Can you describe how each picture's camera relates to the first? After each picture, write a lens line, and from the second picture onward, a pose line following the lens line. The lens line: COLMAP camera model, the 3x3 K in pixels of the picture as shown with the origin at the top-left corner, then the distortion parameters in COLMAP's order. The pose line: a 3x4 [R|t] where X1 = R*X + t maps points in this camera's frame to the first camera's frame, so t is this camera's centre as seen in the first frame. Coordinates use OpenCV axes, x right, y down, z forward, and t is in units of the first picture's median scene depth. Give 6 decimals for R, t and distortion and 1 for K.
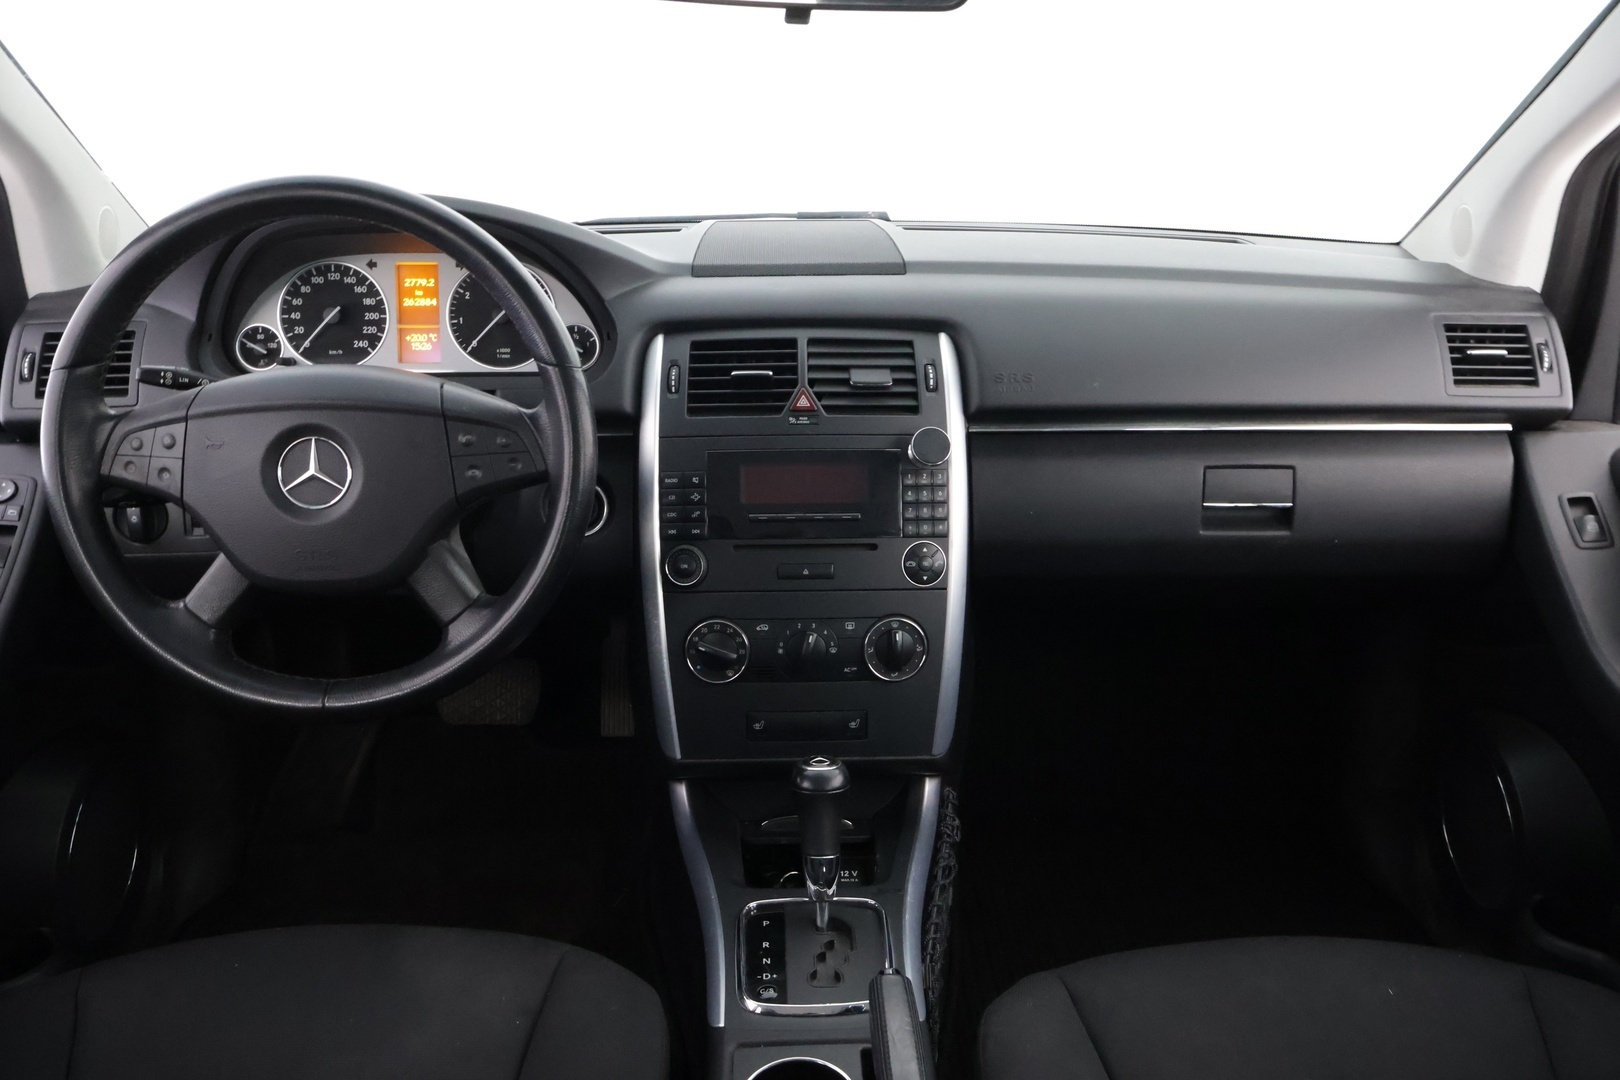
lens RADIAL K [[1362.9, 0, 812.6], [0, 1362.9, 540.9], [0, 0, 1]] dist [-0.013572, -0.003109]
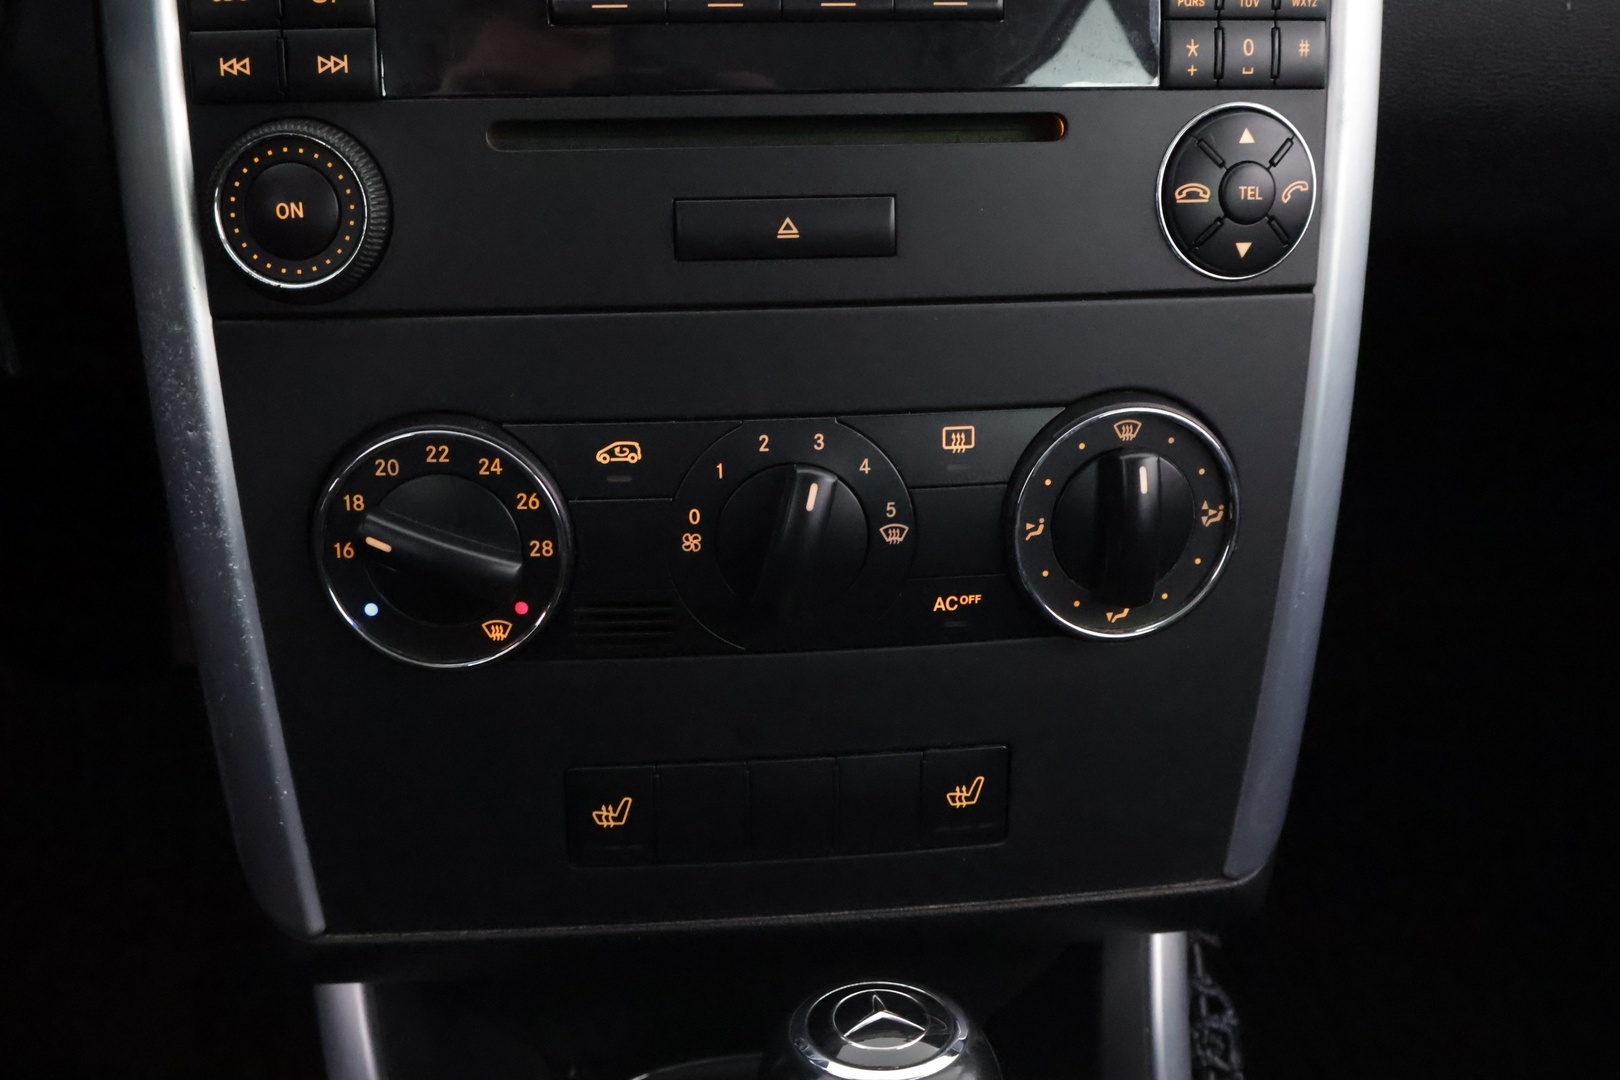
lens RADIAL K [[1928.9, 0, 800.6], [0, 1928.9, 541.9], [0, 0, 1]] dist [0.002826, 0.000000]
pose [[0.996374, -0.023809, 0.081683, -0.032630], [0.008407, 0.982900, 0.183947, 0.014002], [-0.084666, -0.182593, 0.979536, 0.639569]]
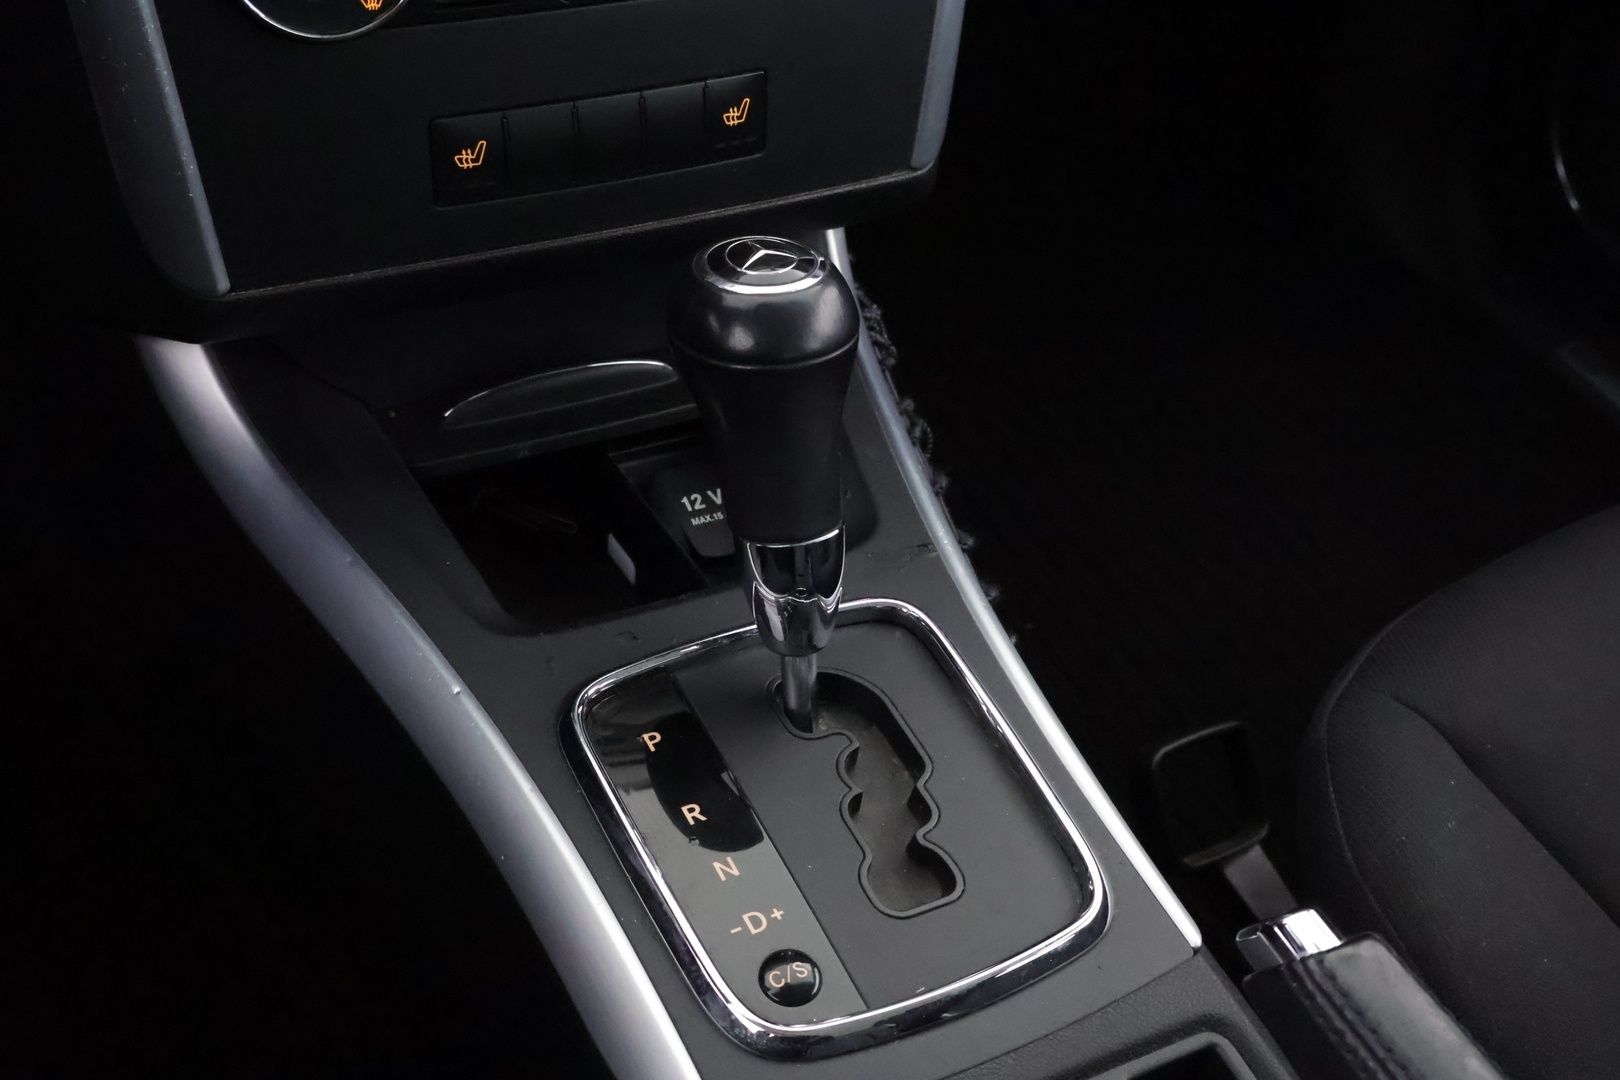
lens RADIAL K [[1928.9, 0, 811.7], [0, 1928.9, 539.4], [0, 0, 1]] dist [0.002826, 0.000000]
pose [[0.896668, -0.212327, 0.388463, -0.164880], [0.032212, 0.906445, 0.421093, 0.027663], [-0.441530, -0.365067, 0.819620, 0.558160]]
